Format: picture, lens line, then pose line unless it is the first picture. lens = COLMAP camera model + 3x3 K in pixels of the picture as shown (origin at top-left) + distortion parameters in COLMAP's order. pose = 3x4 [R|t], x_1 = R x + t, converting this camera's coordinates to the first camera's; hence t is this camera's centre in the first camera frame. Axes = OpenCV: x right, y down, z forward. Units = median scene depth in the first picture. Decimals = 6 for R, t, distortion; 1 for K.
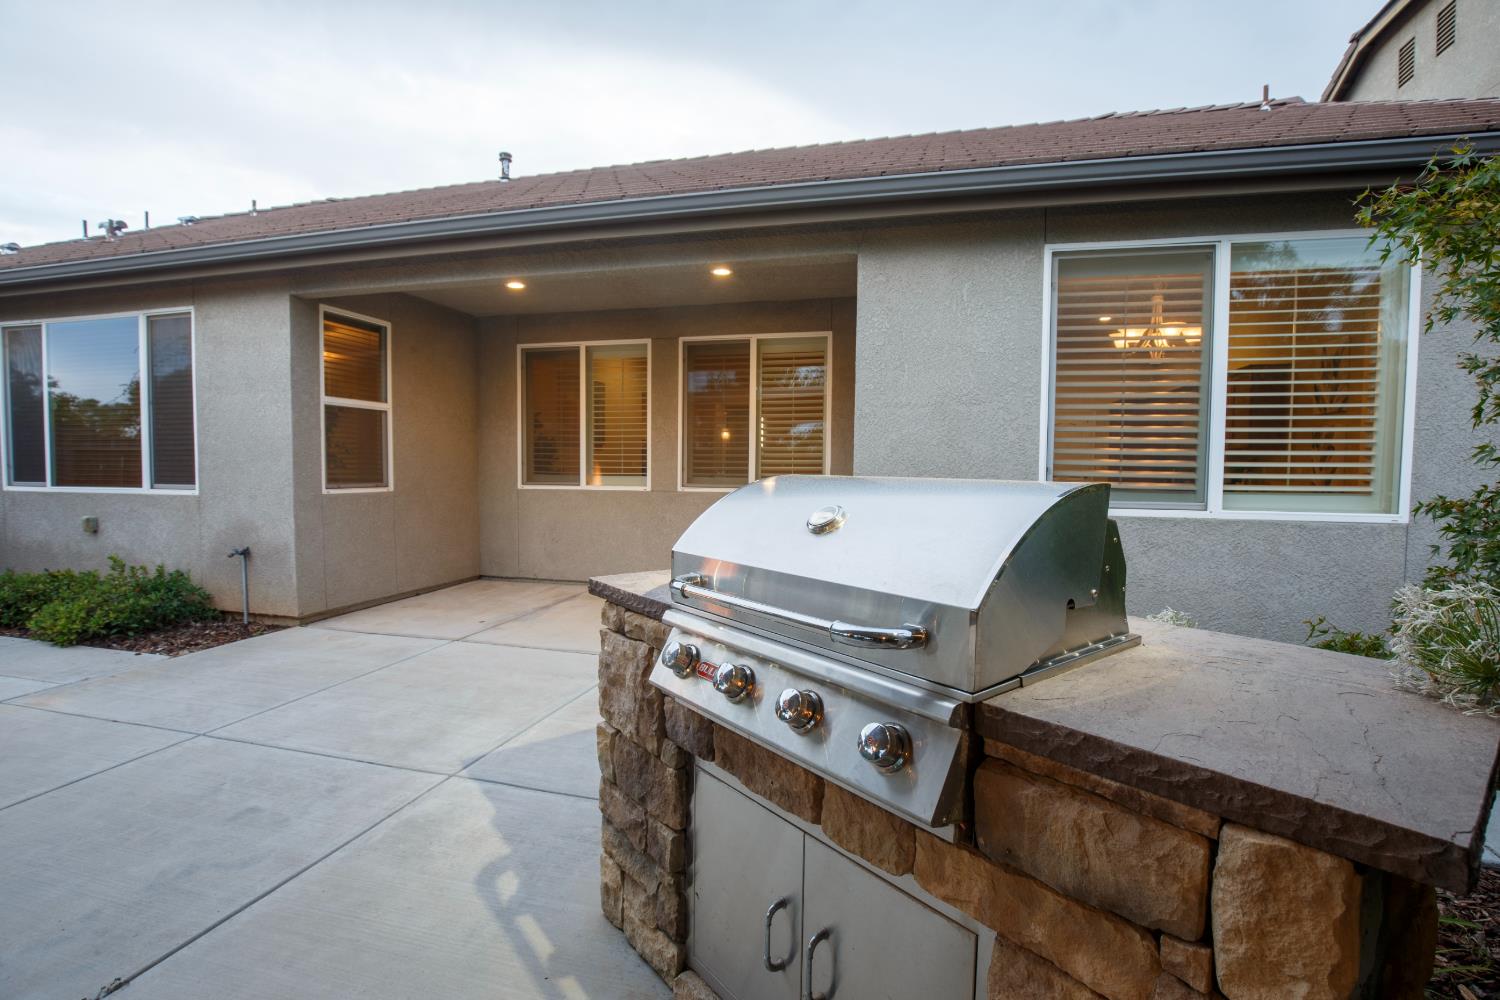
lens RADIAL K [[683.7, 0, 756.9], [0, 683.7, 501.4], [0, 0, 1]] dist [-0.039584, 0.007653]
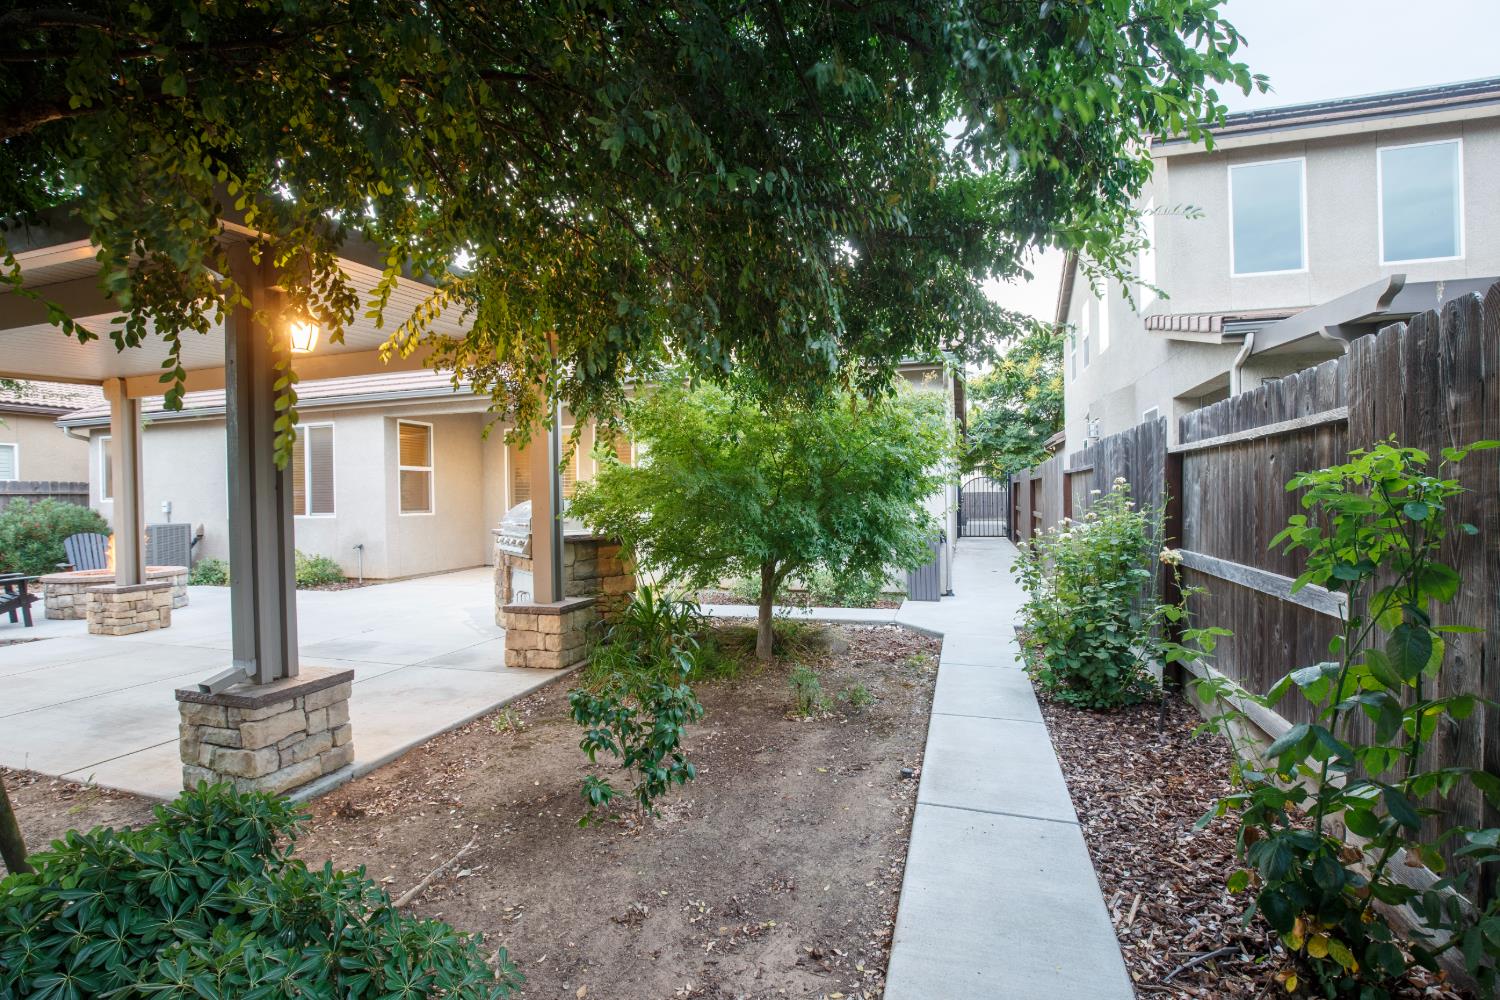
lens RADIAL K [[683.7, 0, 756.9], [0, 683.7, 501.4], [0, 0, 1]] dist [-0.039584, 0.007653]
pose [[0.998801, -0.026076, -0.041430, 0.471844], [0.024365, 0.998850, -0.041287, 0.053621], [0.042459, 0.040228, 0.998288, -0.914952]]
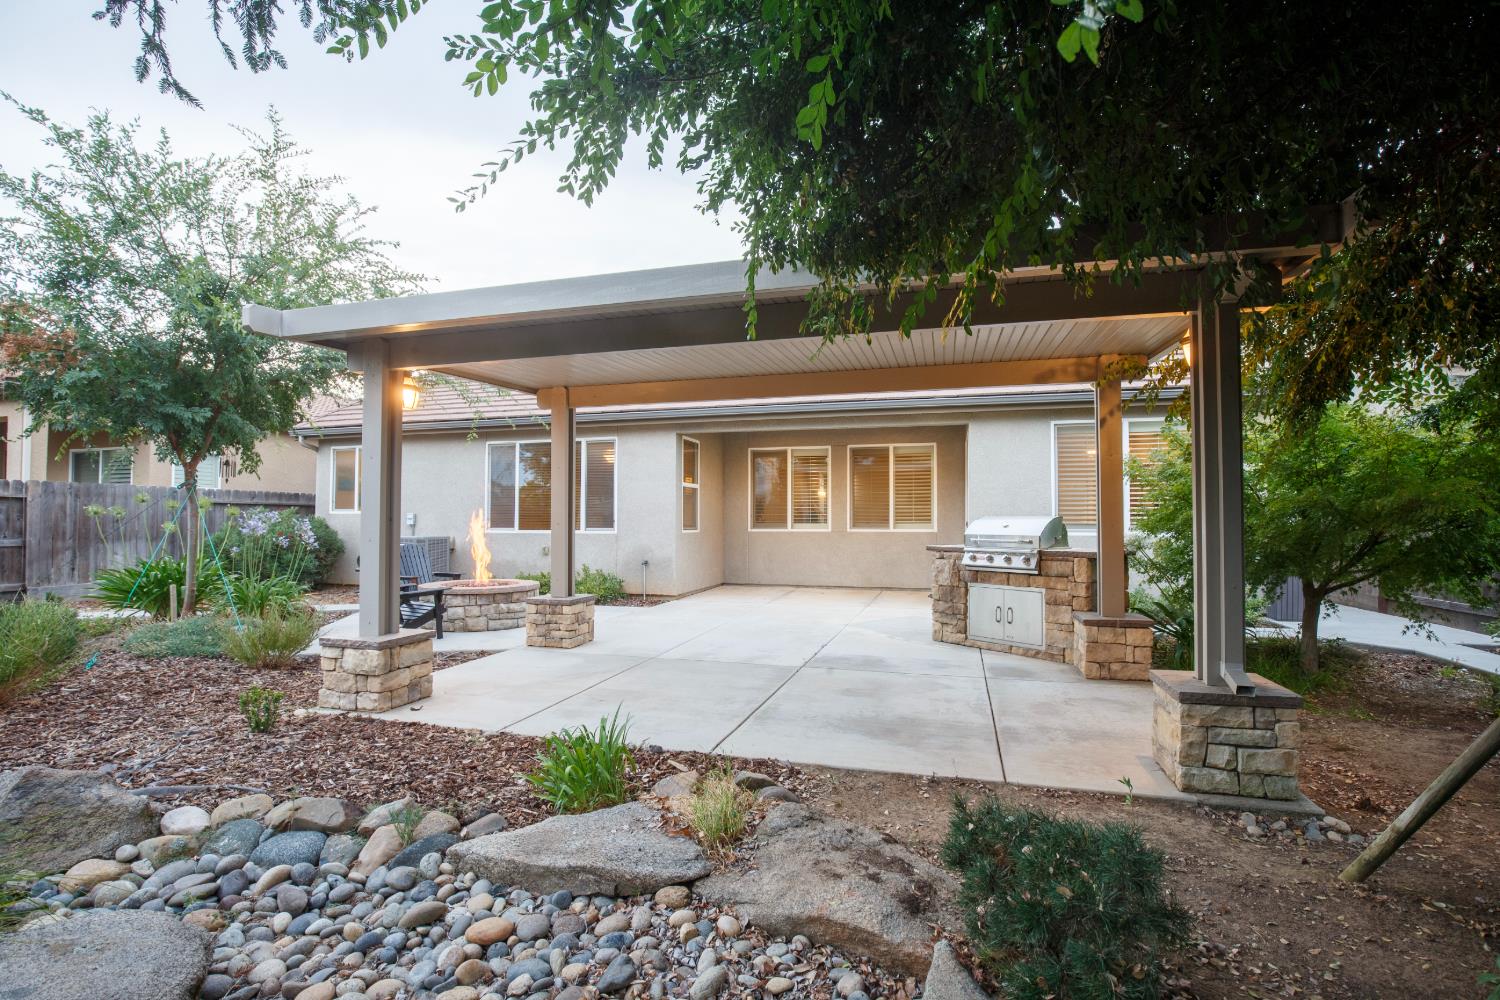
lens RADIAL K [[683.7, 0, 756.9], [0, 683.7, 501.4], [0, 0, 1]] dist [-0.039584, 0.007653]
pose [[0.999631, -0.009285, -0.025527, -0.384126], [0.007247, 0.996865, -0.078793, 0.056538], [0.026179, 0.078579, 0.996564, -0.967598]]
